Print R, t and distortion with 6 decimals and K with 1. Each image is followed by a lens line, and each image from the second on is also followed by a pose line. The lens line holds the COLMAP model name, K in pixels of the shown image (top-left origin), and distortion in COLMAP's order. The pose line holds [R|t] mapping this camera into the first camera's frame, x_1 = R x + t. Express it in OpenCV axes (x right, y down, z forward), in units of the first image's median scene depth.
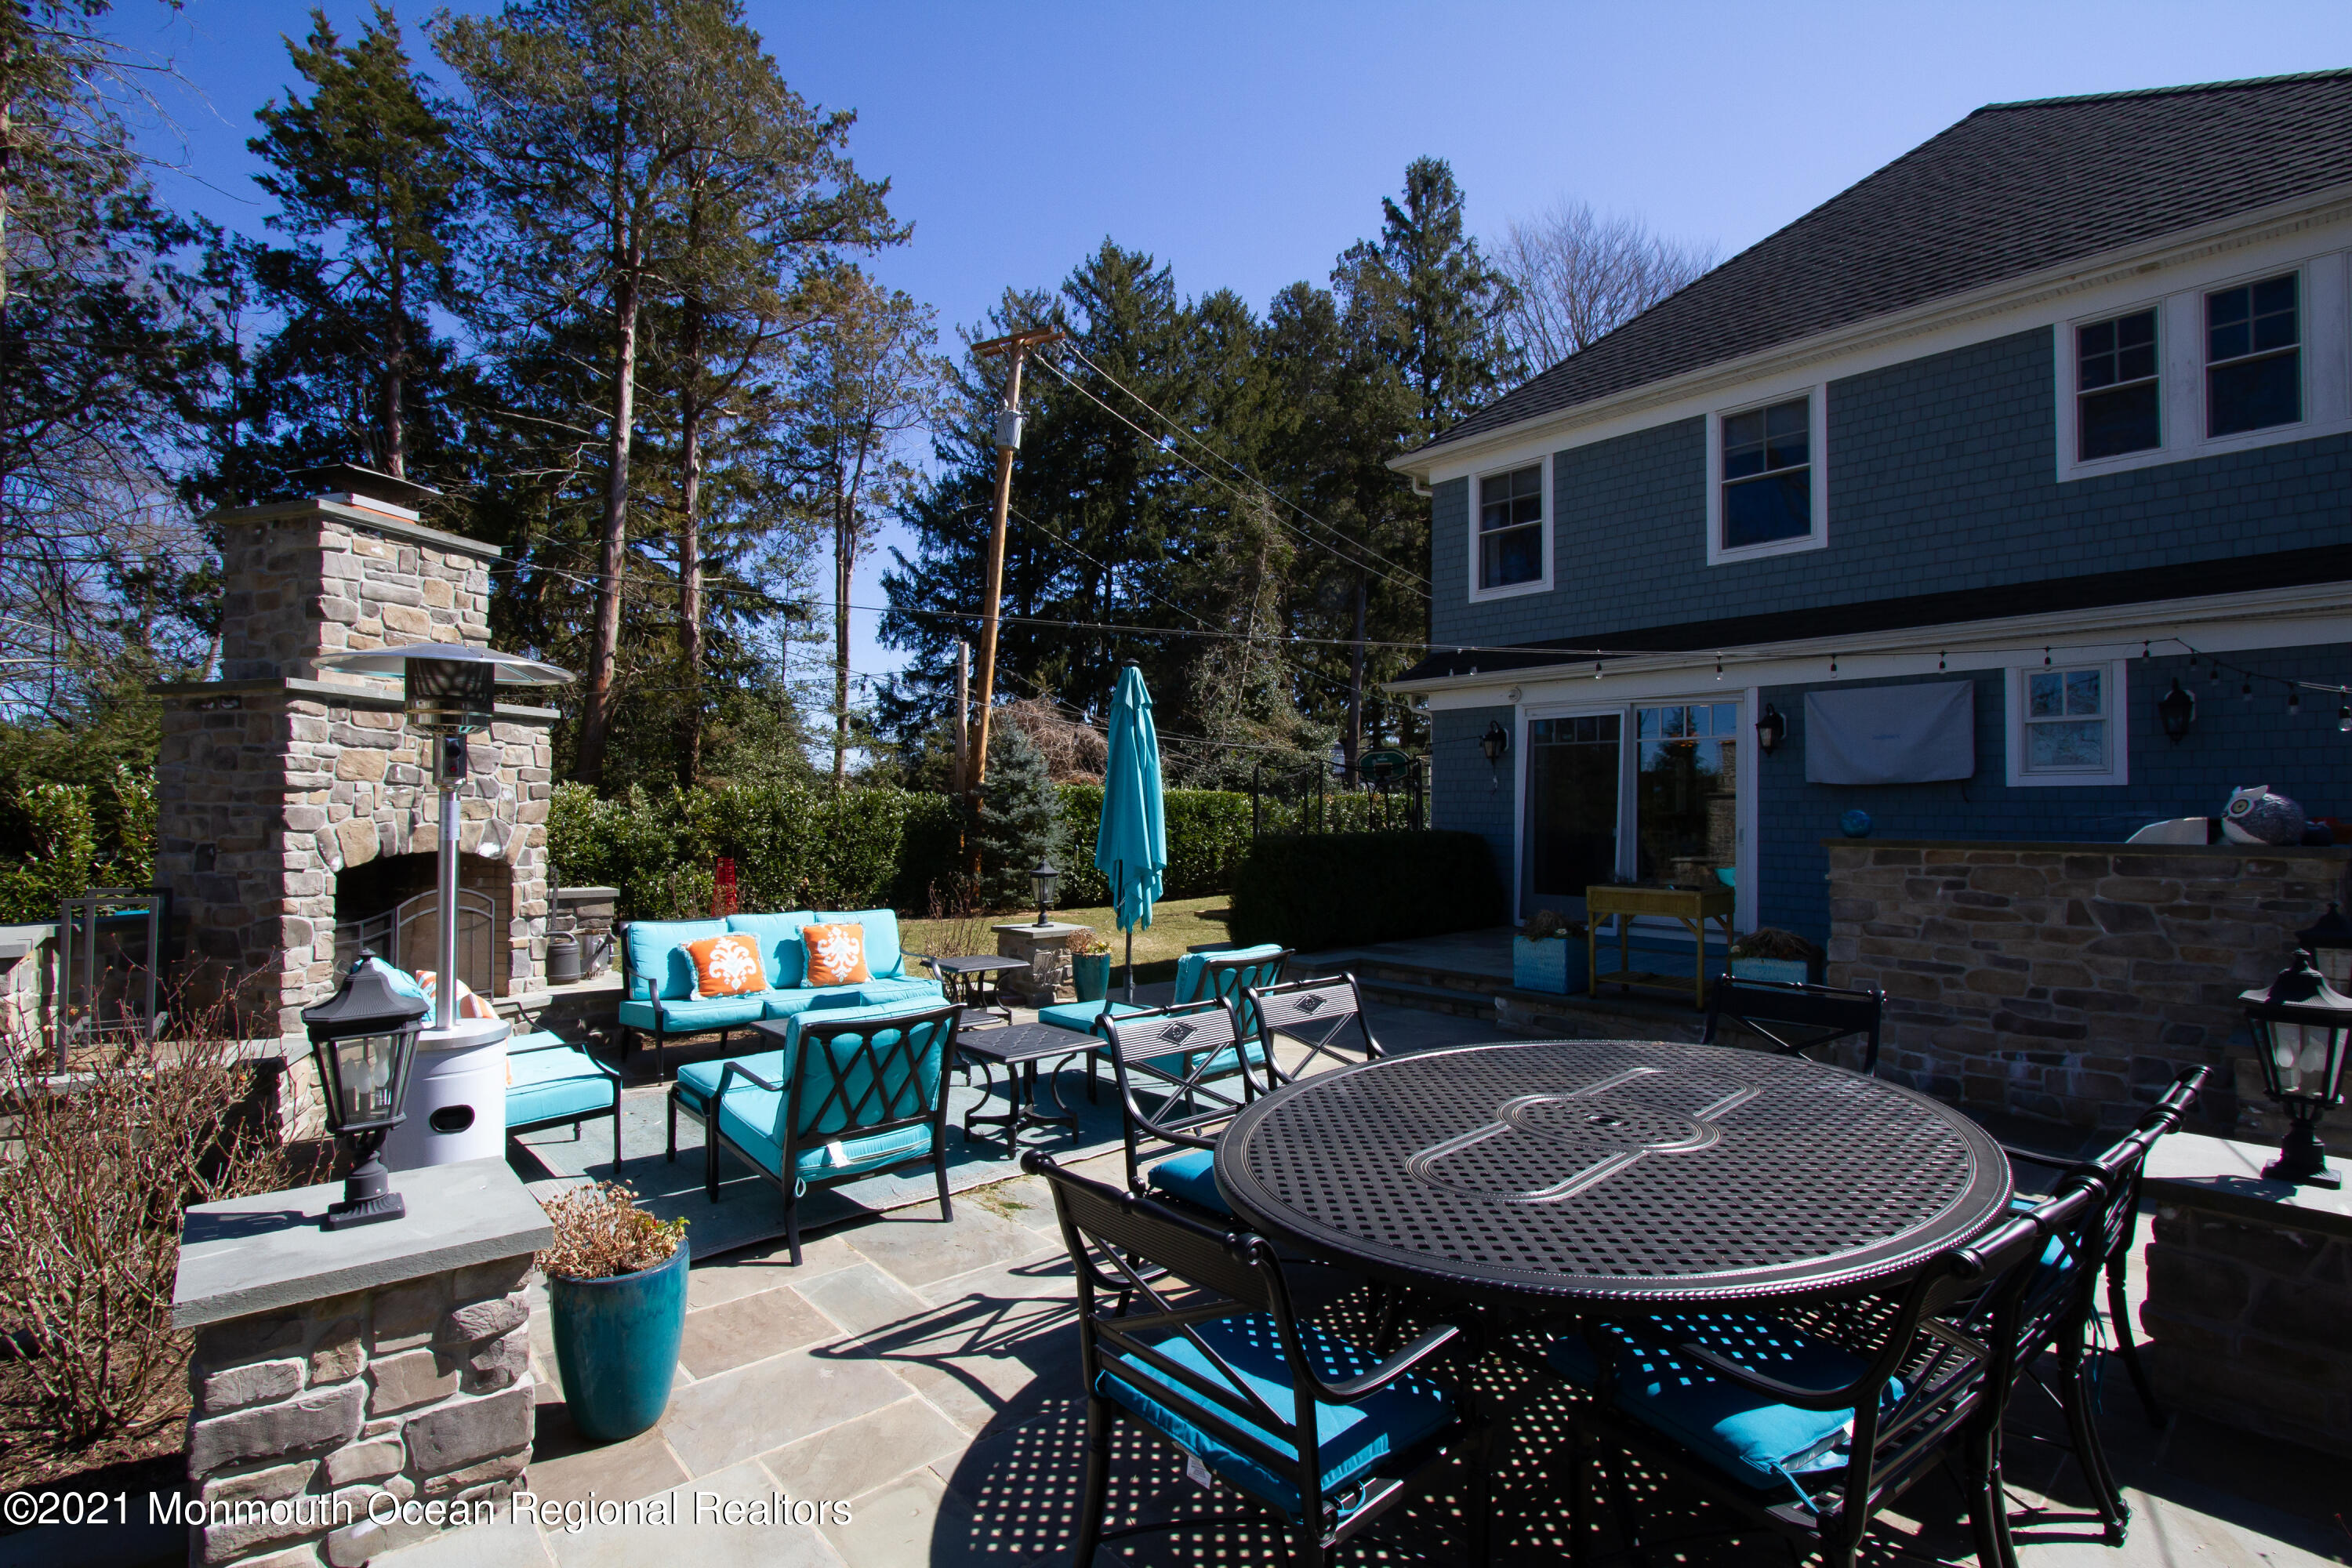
lens RADIAL K [[1105.0, 0, 1143.7], [0, 1105.0, 800.5], [0, 0, 1]] dist [-0.019220, 0.000708]
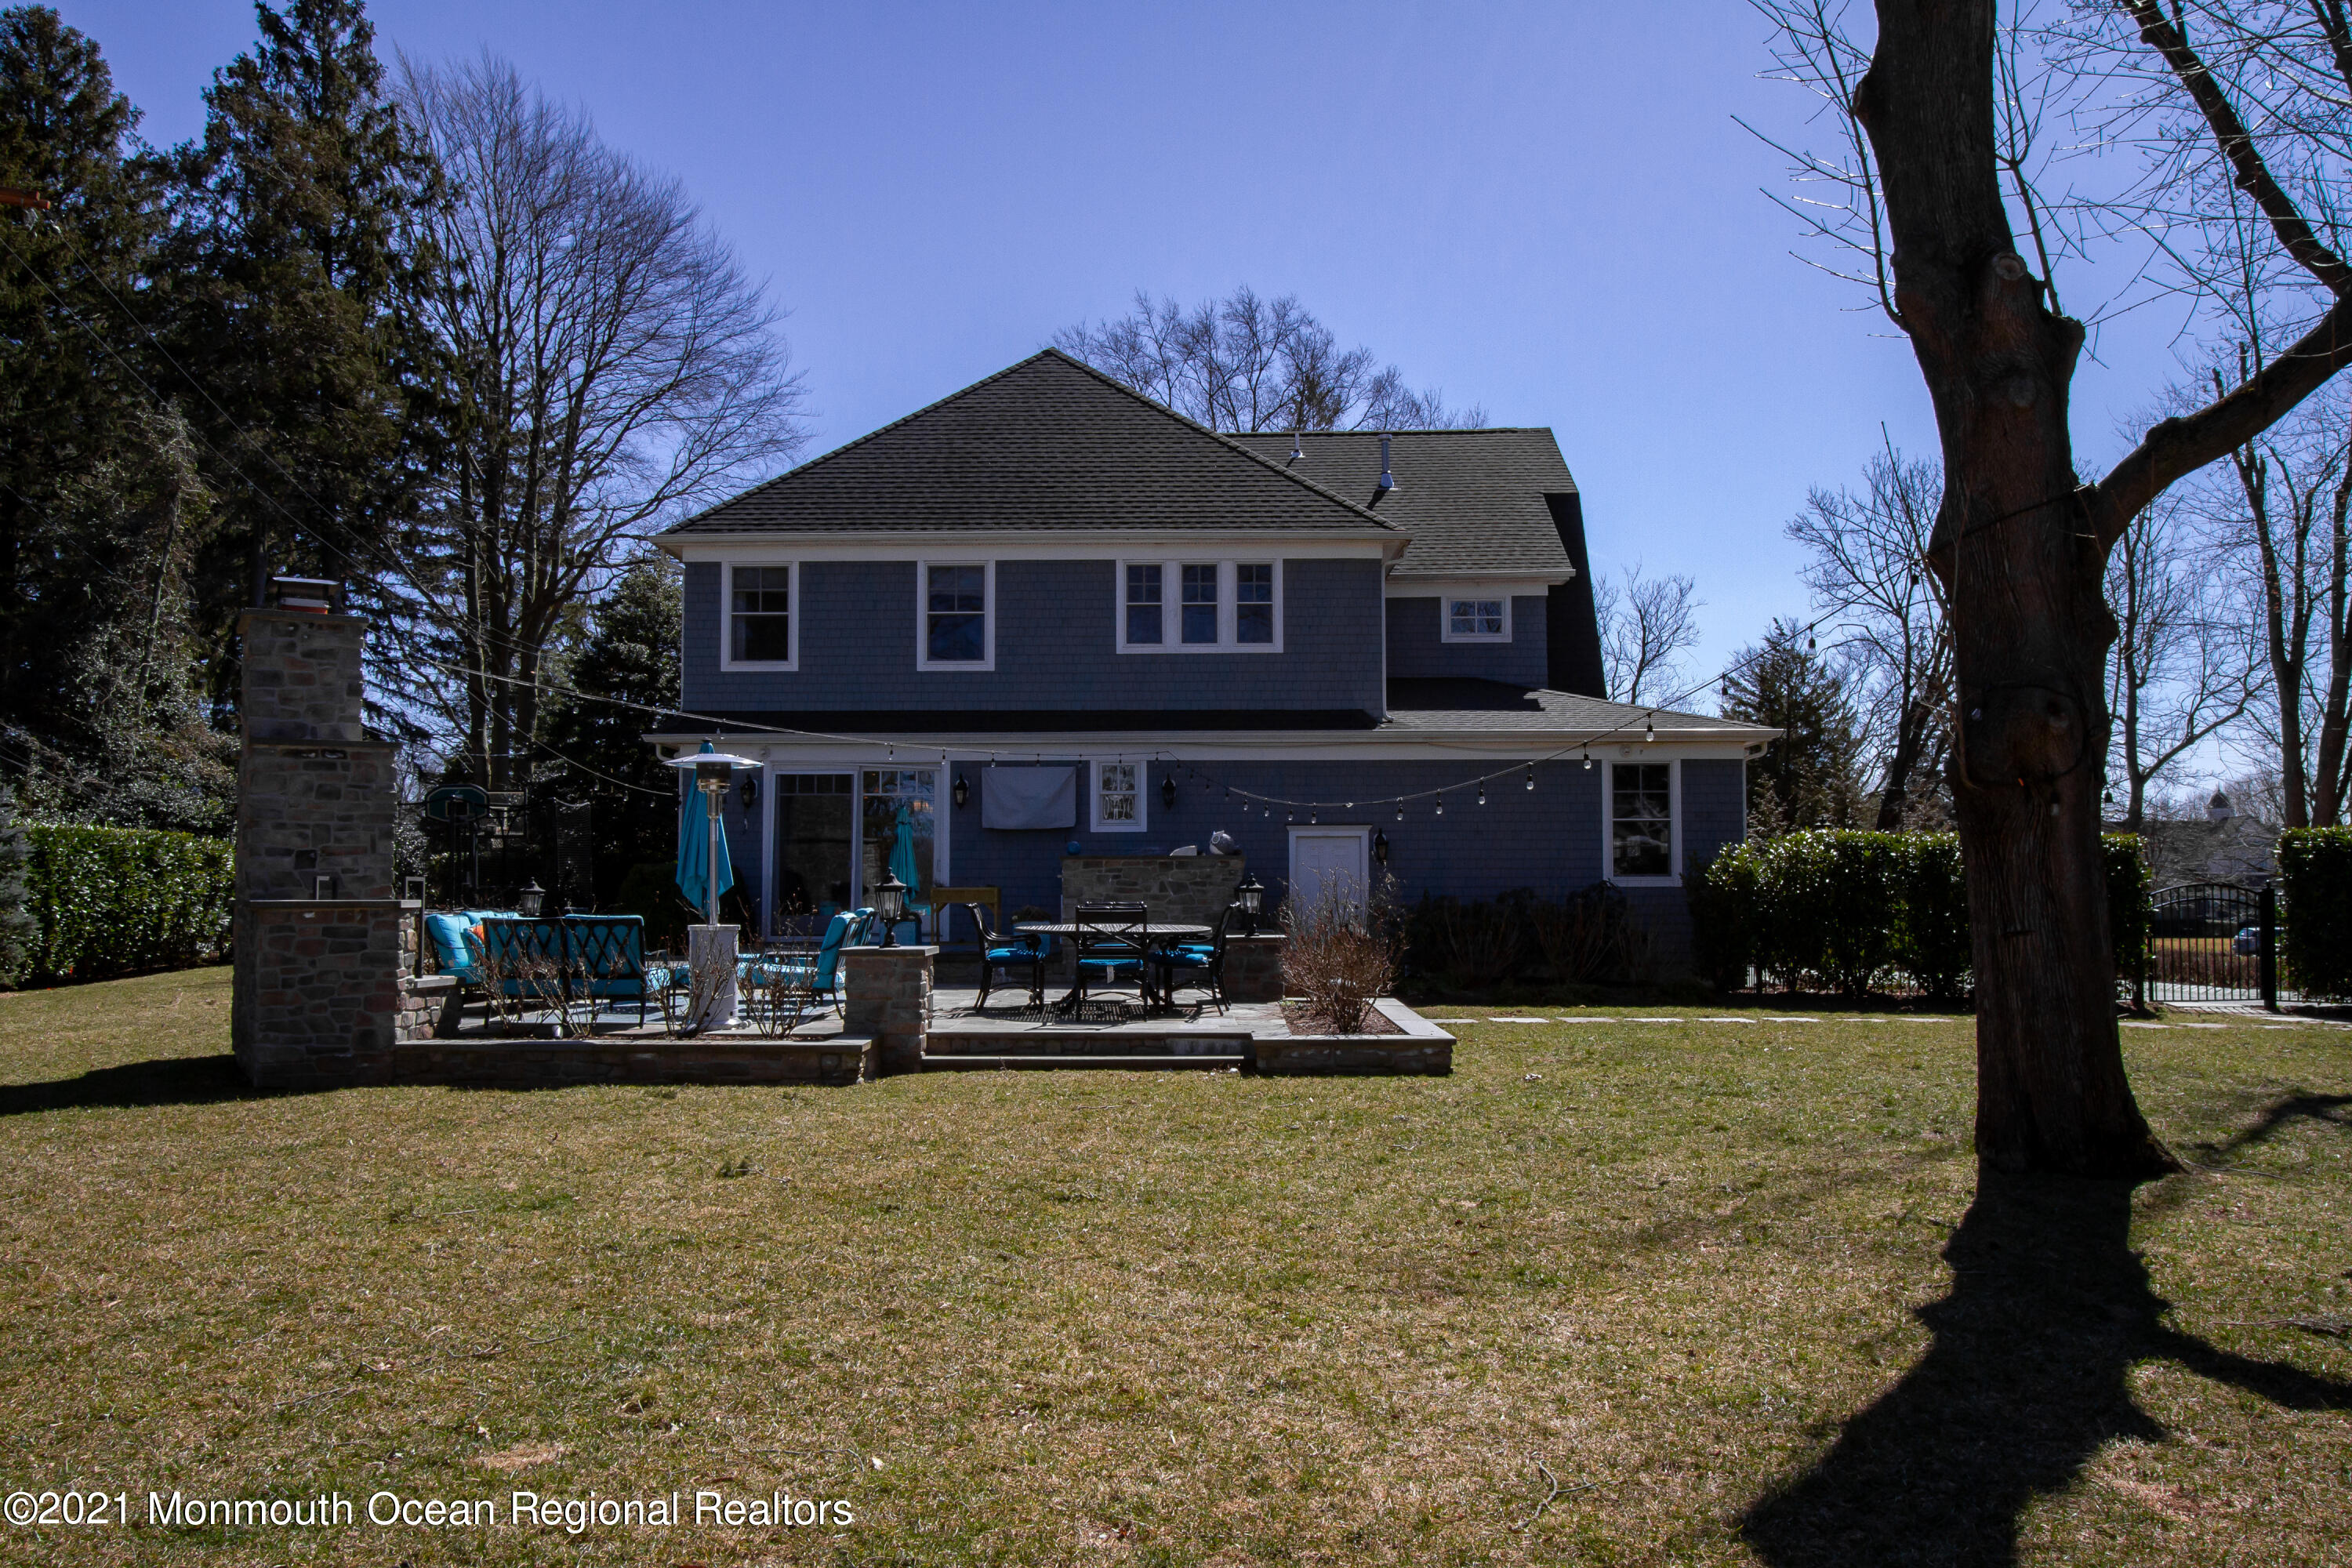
lens RADIAL K [[1867.8, 0, 1176.0], [0, 1867.8, 787.8], [0, 0, 1]] dist [-0.004551, -0.002345]
pose [[0.658565, 0.037869, 0.751570, -1.104408], [-0.005850, 0.998960, -0.045209, 0.041502], [-0.752501, 0.025376, 0.658102, -0.846513]]
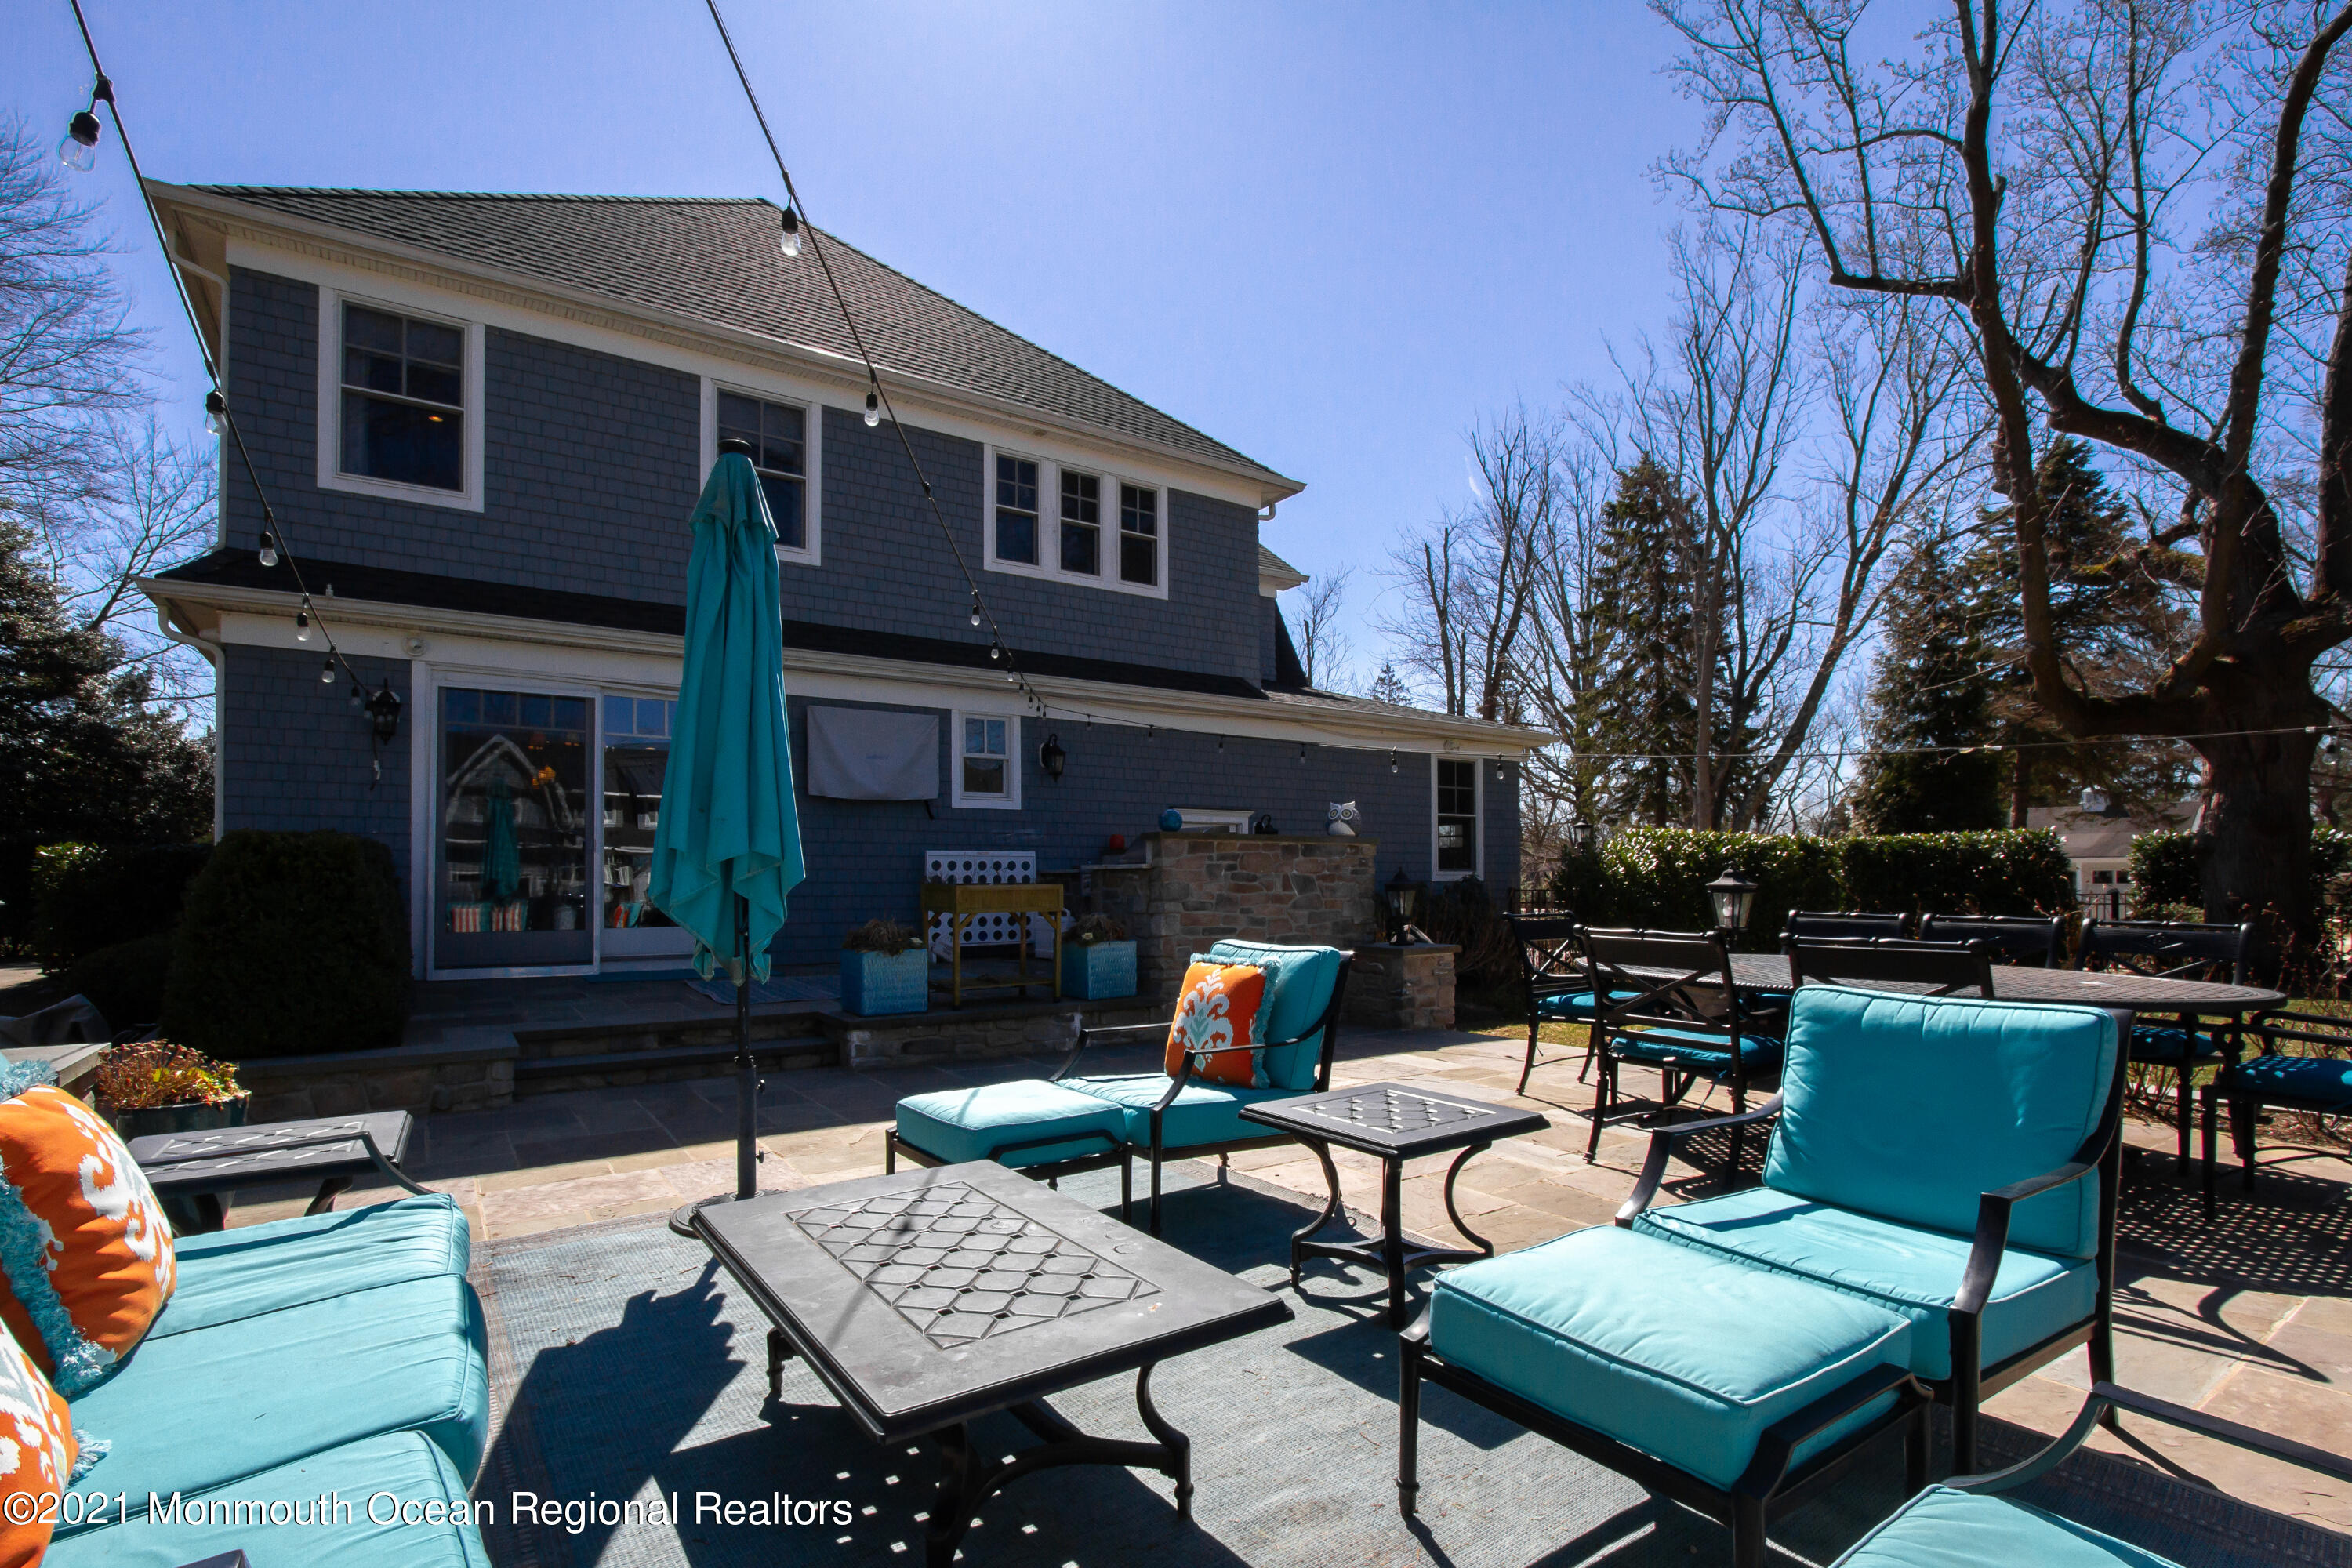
lens RADIAL K [[1105.0, 0, 1196.5], [0, 1105.0, 871.5], [0, 0, 1]] dist [-0.019220, 0.000708]
pose [[0.090319, -0.000231, 0.995913, -0.358944], [-0.008405, 0.999964, 0.000994, 0.048541], [-0.995877, -0.008460, 0.090314, 0.548826]]
